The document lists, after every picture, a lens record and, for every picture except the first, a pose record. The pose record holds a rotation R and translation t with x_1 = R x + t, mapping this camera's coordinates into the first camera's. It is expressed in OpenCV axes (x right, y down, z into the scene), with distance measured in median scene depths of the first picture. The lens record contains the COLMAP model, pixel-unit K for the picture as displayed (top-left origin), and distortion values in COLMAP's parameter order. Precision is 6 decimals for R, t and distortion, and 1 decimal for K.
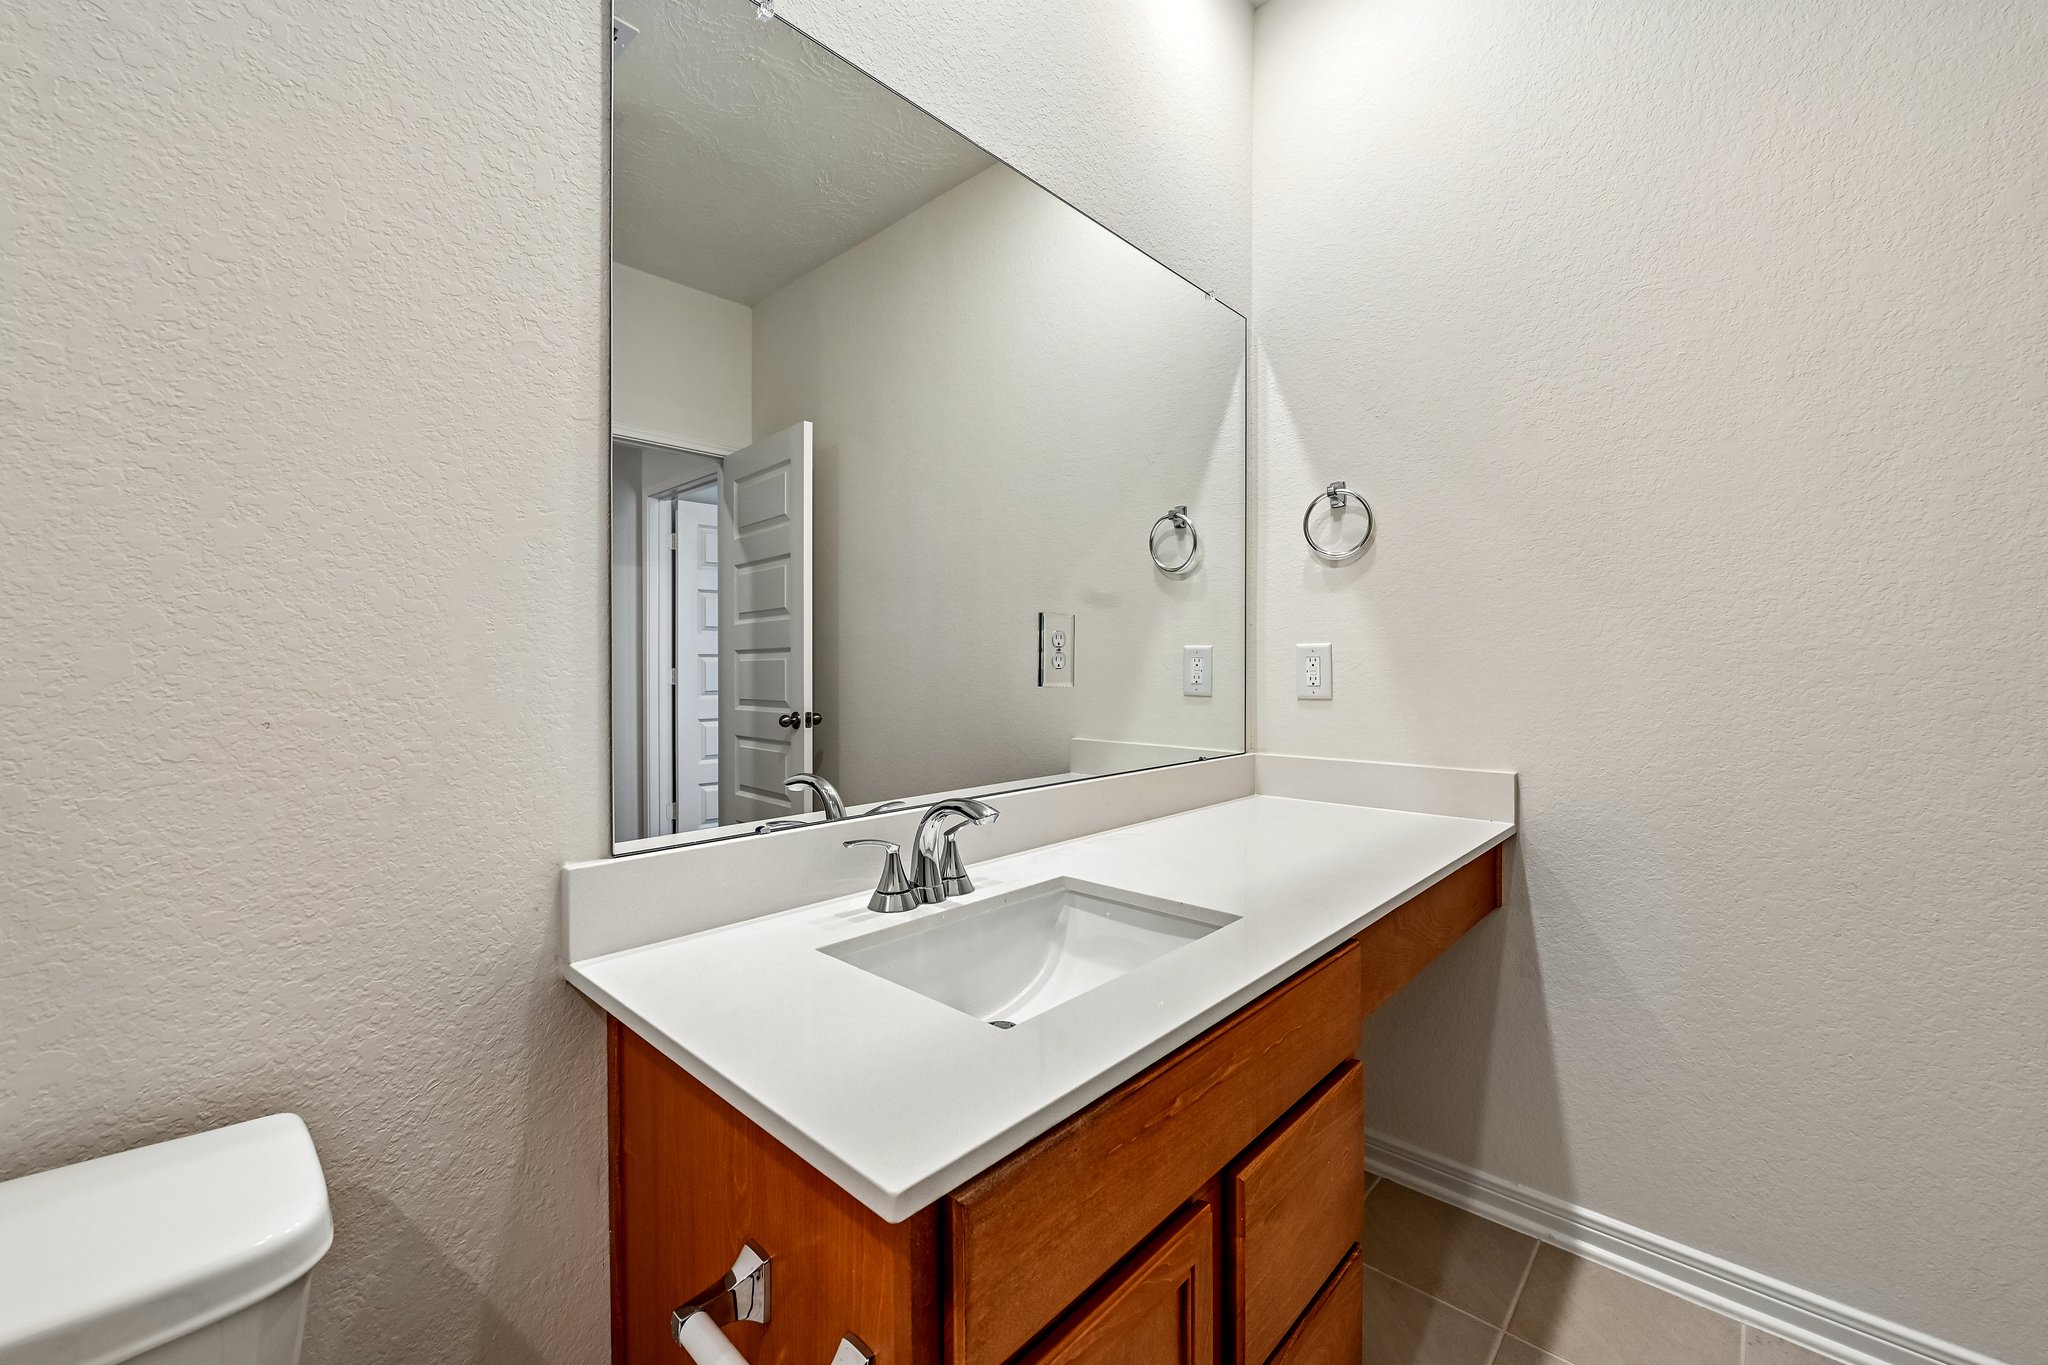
lens RADIAL K [[818.5, 0, 1024.8], [0, 818.5, 679.1], [0, 0, 1]] dist [-0.008503, -0.000156]
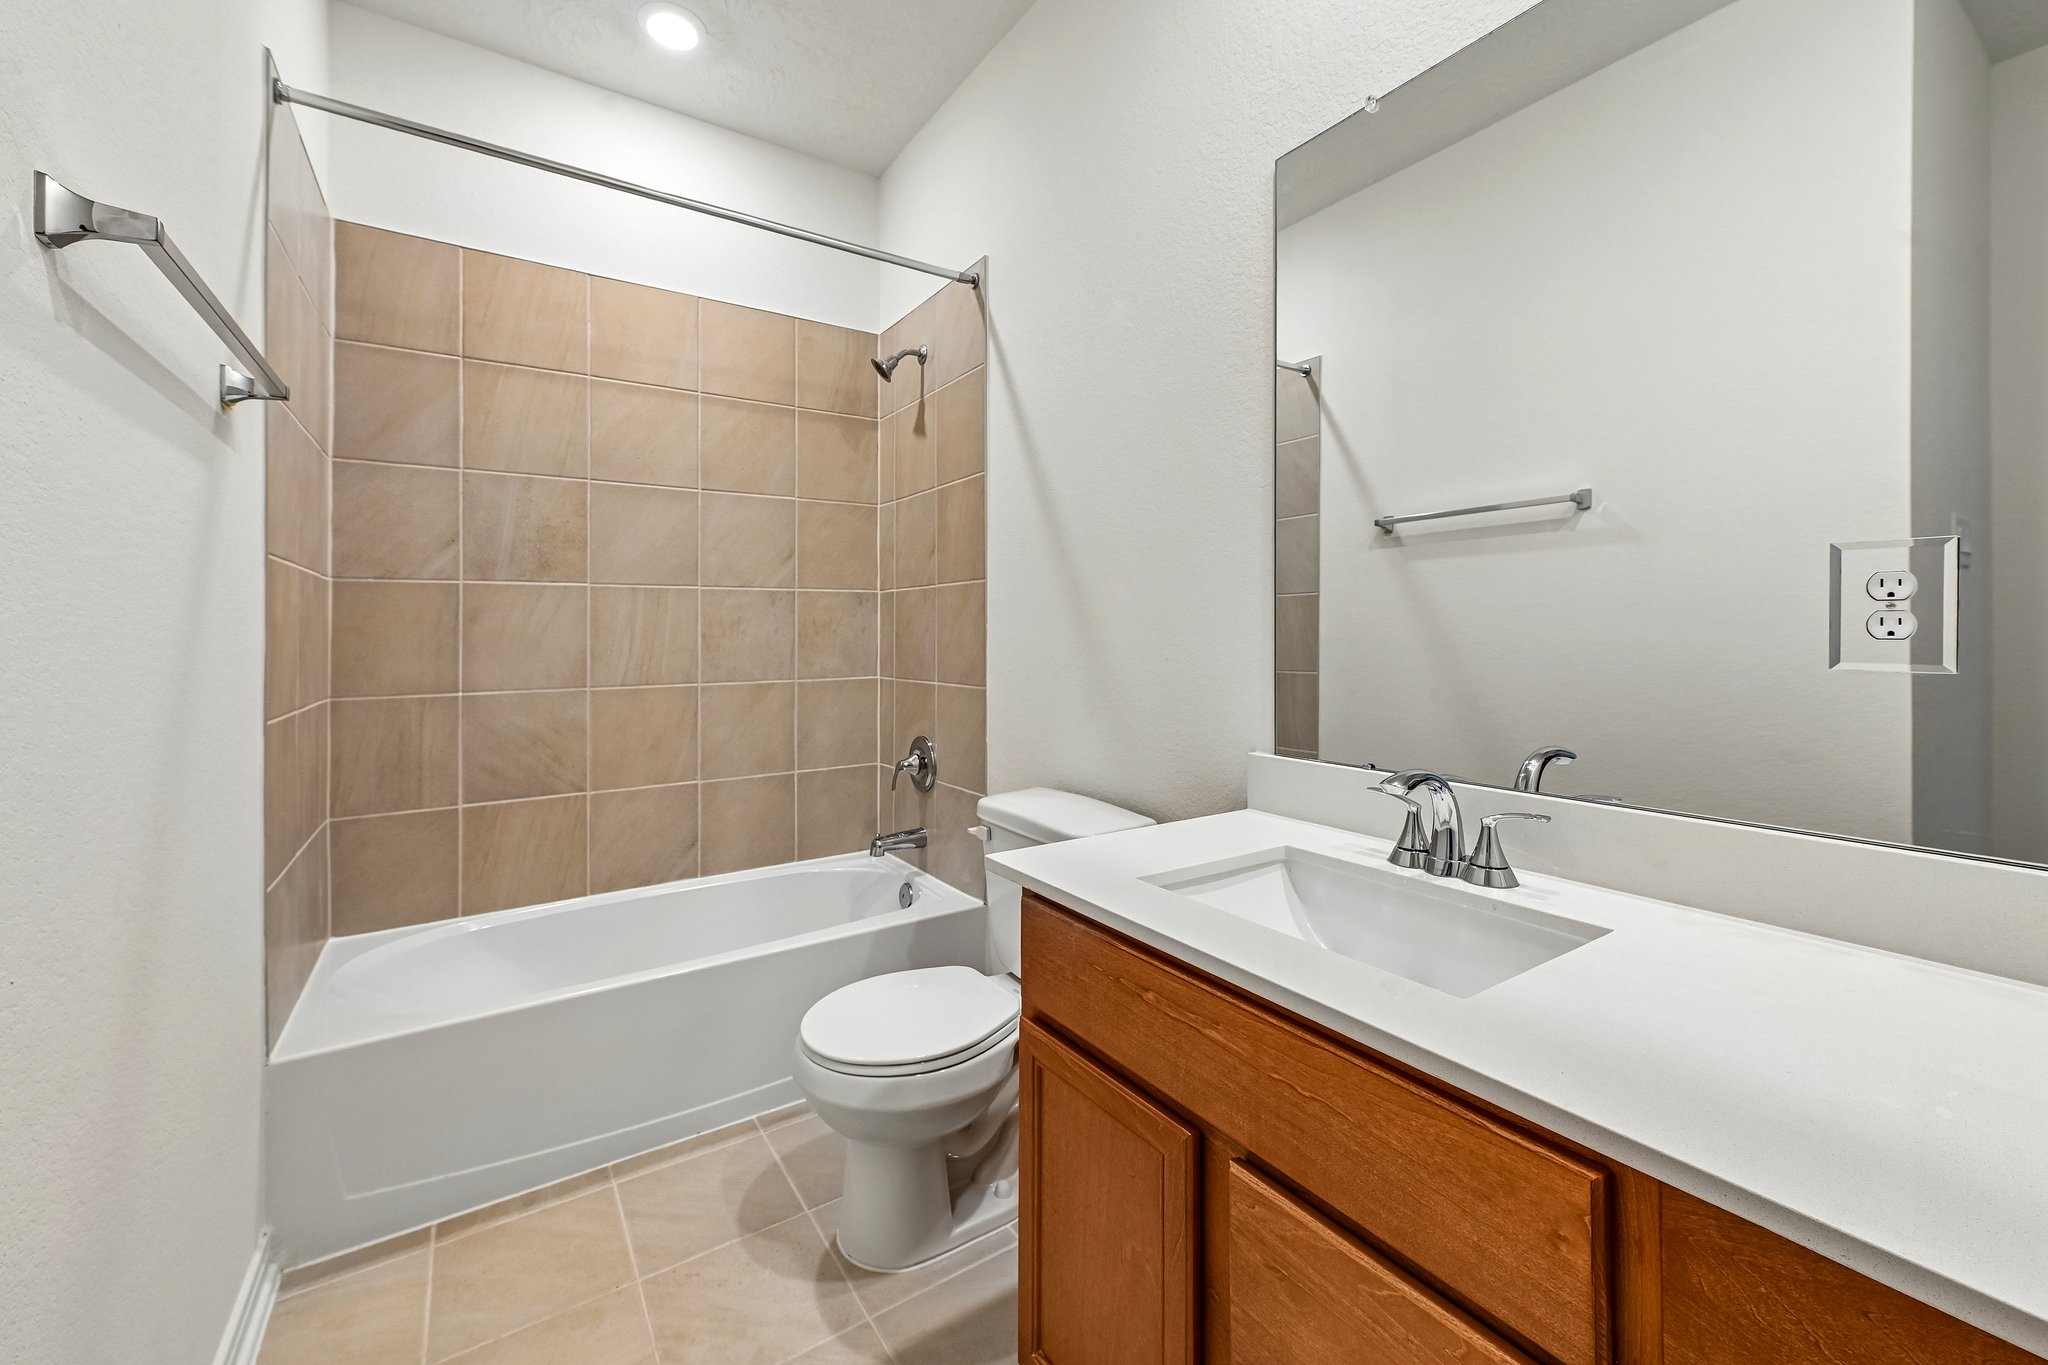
lens RADIAL K [[818.5, 0, 1047.8], [0, 818.5, 635.3], [0, 0, 1]] dist [-0.008503, -0.000156]
pose [[-0.220499, -0.005863, -0.975369, 1.287627], [-0.017929, 0.999837, -0.001957, -0.007067], [0.975222, 0.017056, -0.220569, 1.019752]]
